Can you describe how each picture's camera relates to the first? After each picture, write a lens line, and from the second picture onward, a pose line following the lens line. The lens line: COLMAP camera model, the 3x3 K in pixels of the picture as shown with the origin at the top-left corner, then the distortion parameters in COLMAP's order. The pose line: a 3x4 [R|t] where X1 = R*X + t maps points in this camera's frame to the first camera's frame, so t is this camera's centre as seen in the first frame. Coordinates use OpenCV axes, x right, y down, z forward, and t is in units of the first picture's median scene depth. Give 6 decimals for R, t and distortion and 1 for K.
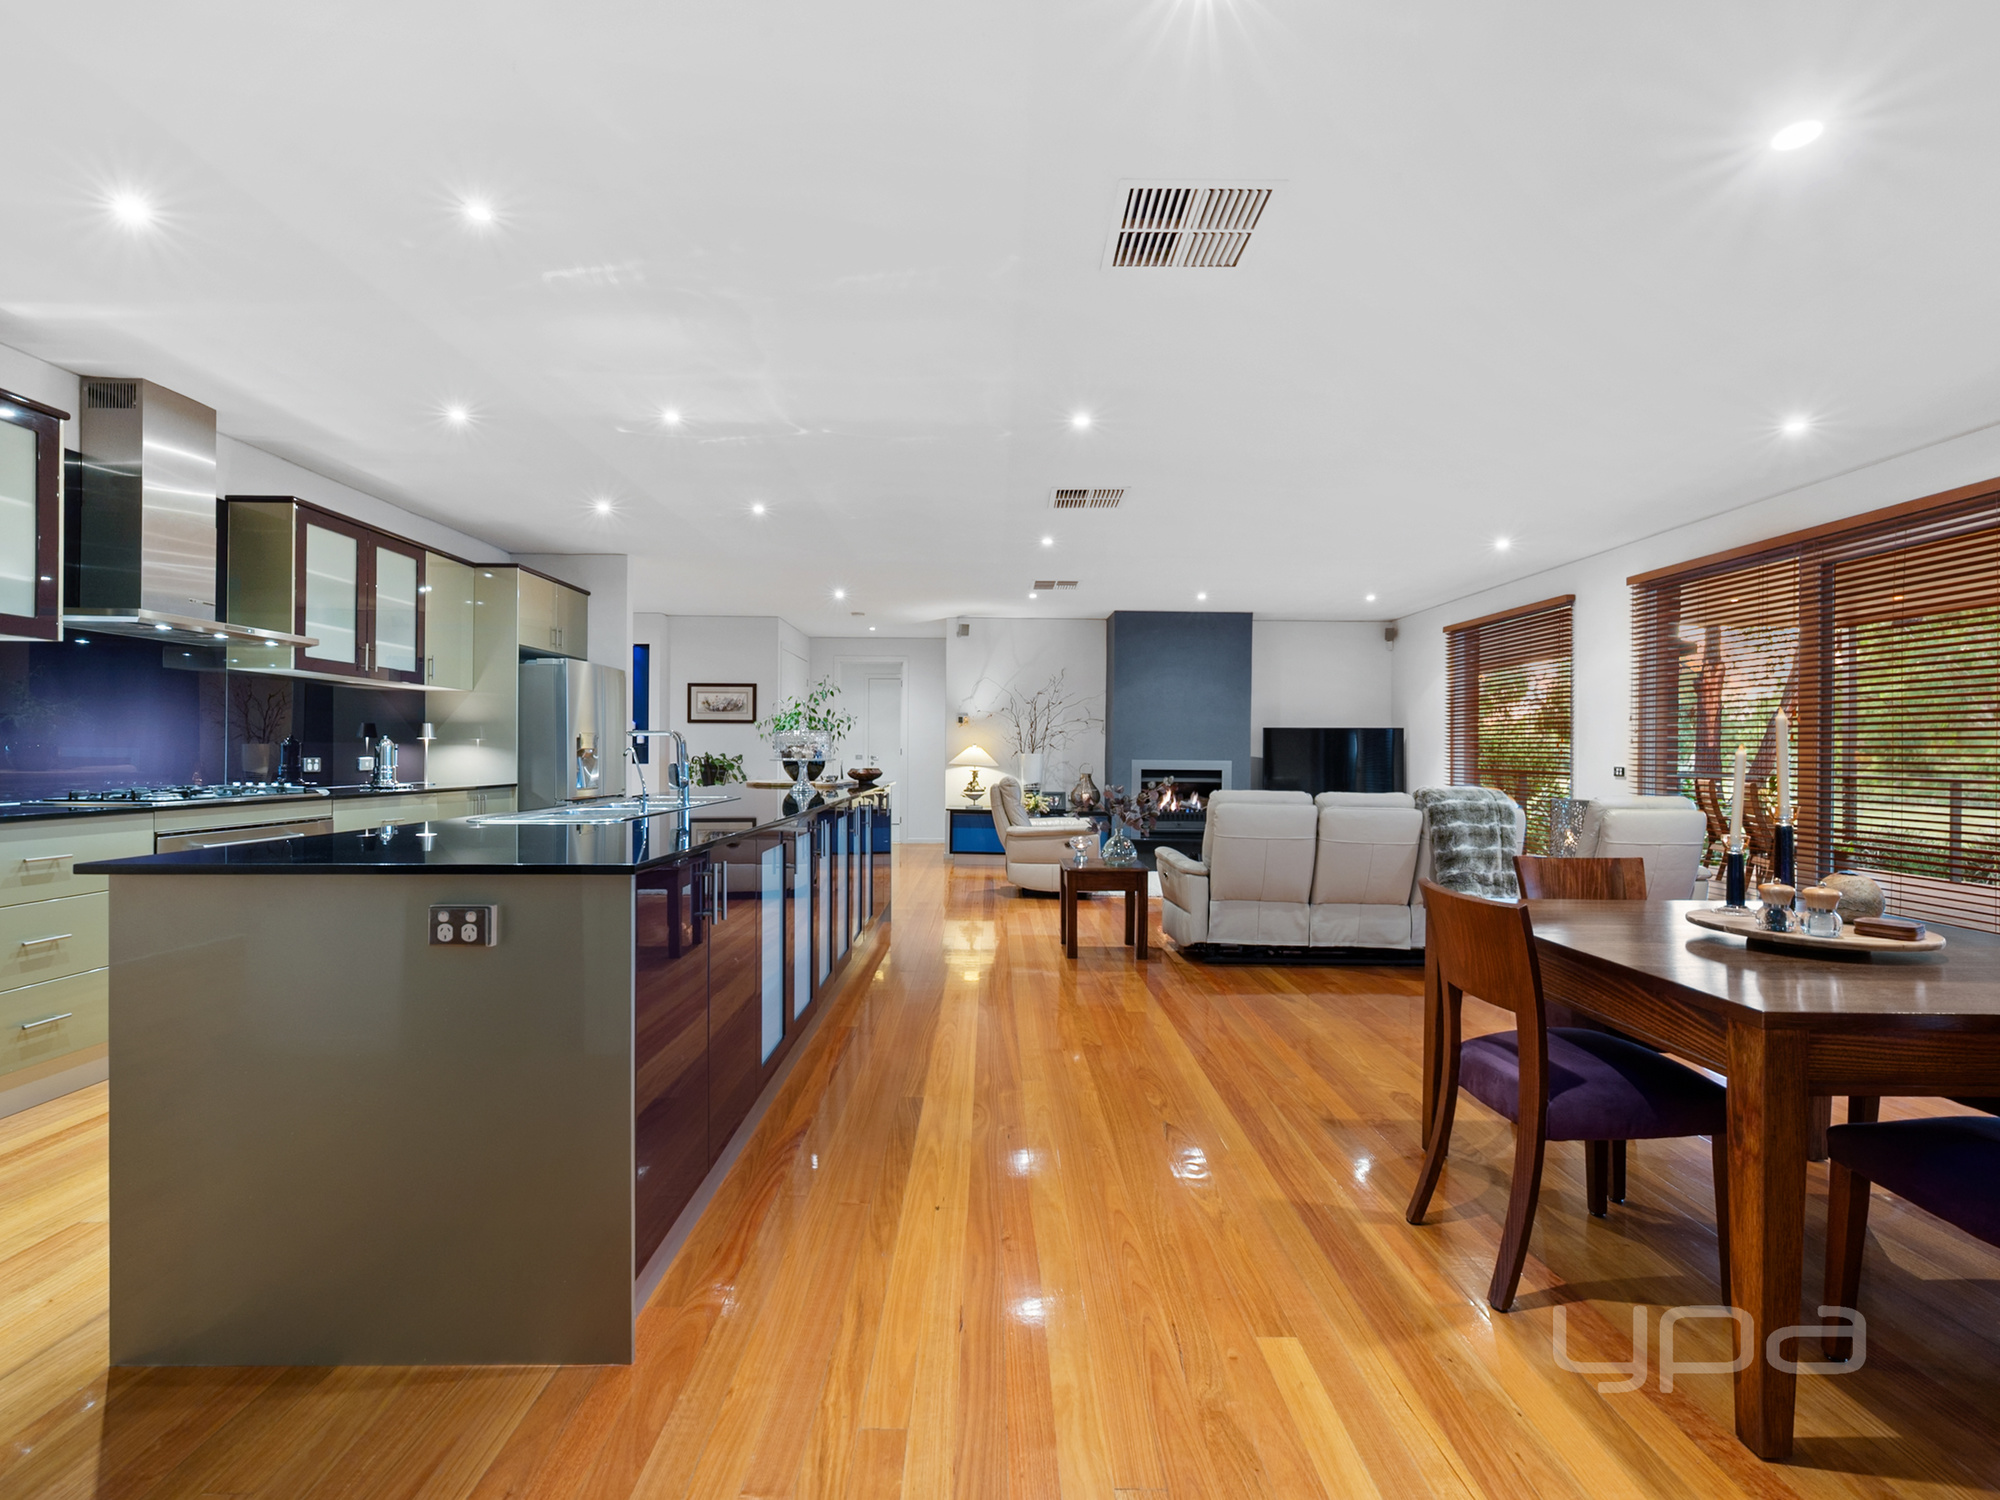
lens RADIAL K [[900.6, 0, 994.5], [0, 900.6, 757.7], [0, 0, 1]] dist [-0.002234, -0.000722]
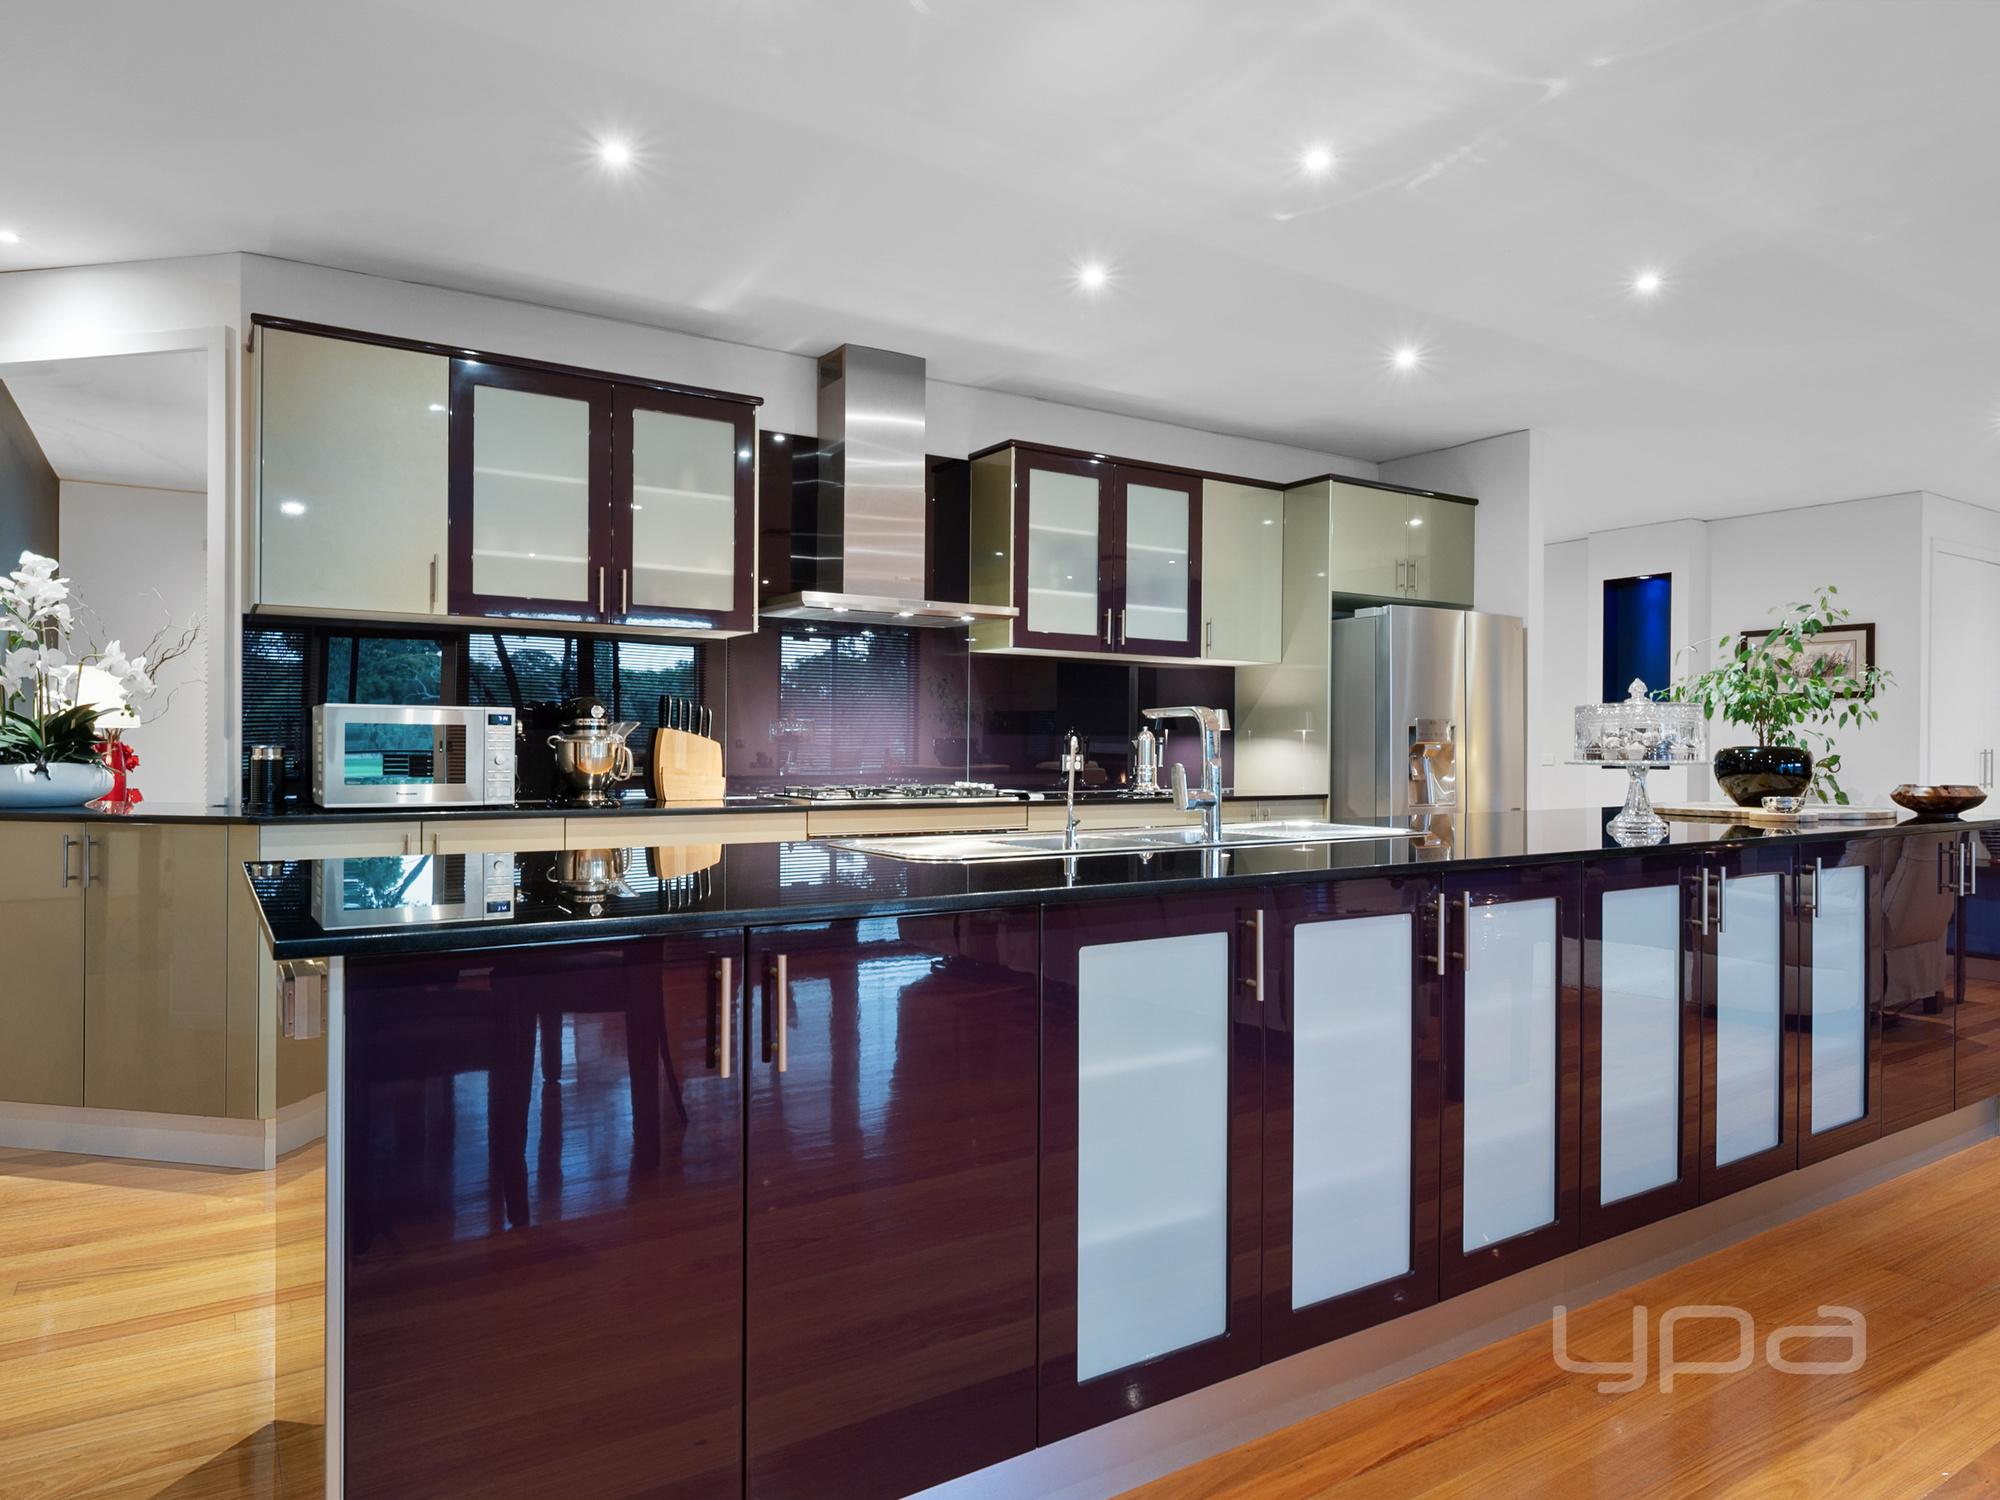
lens RADIAL K [[1208.7, 0, 996.7], [0, 1208.7, 763.0], [0, 0, 1]] dist [-0.007048, 0.004641]
pose [[0.527300, 0.012009, -0.849594, 0.120939], [-0.008454, 0.999925, 0.008887, -0.000901], [0.849637, 0.002497, 0.527362, 0.292502]]
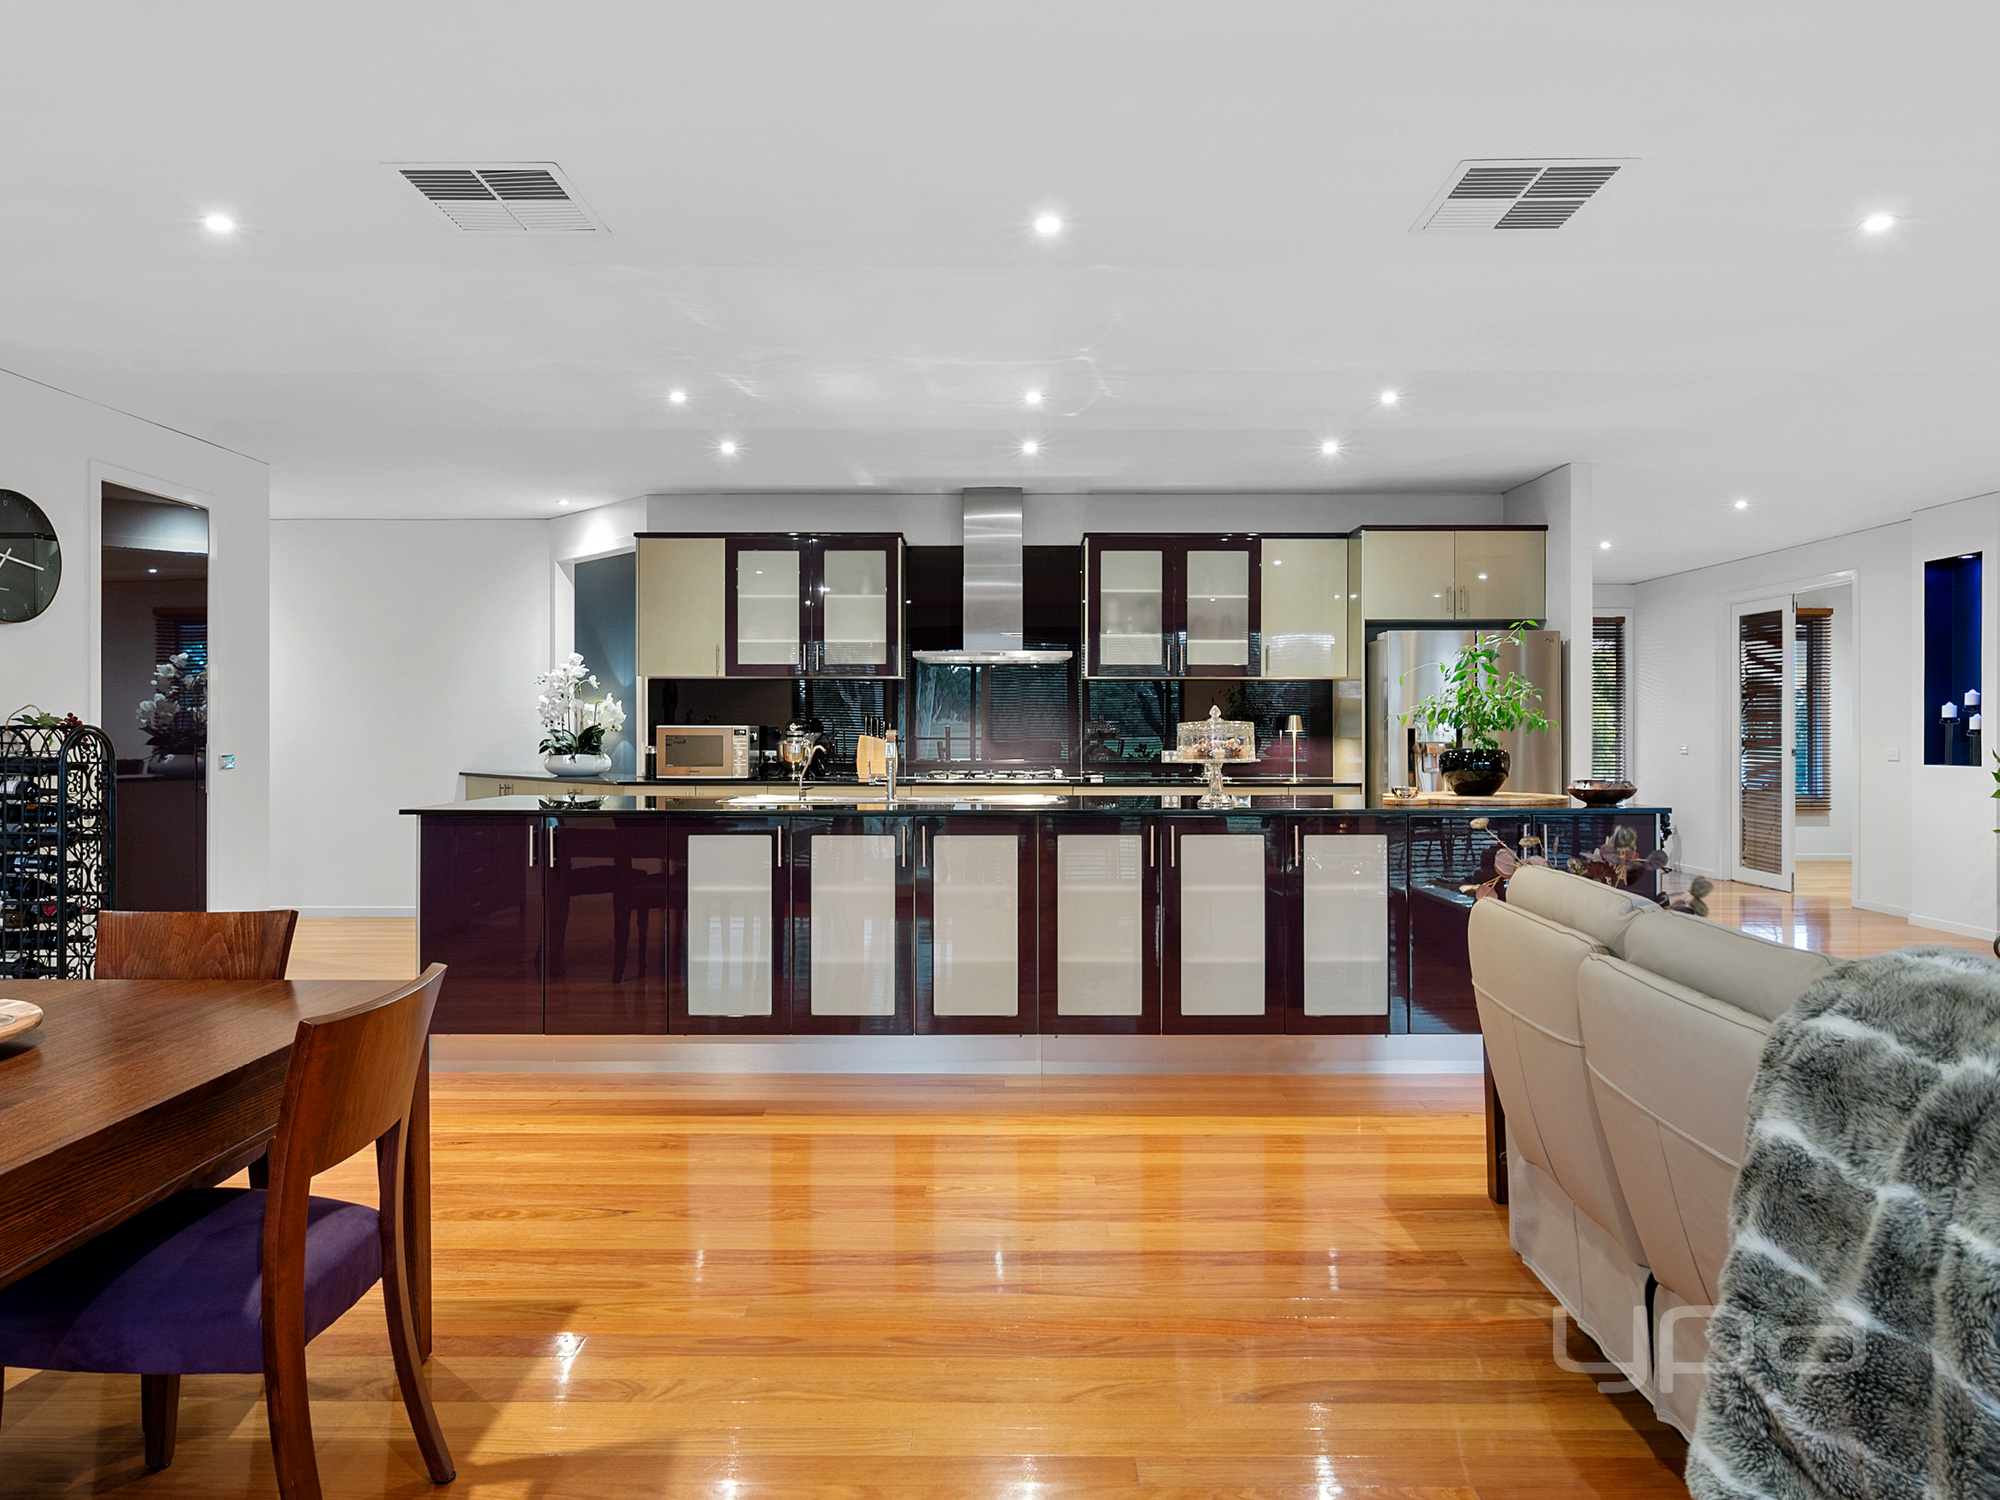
lens RADIAL K [[1208.7, 0, 1006.9], [0, 1208.7, 739.2], [0, 0, 1]] dist [-0.007048, 0.004641]
pose [[-0.001645, 0.002528, -0.999995, 0.609140], [-0.006299, 0.999977, 0.002538, -0.013342], [0.999979, 0.006304, -0.001629, 0.657243]]
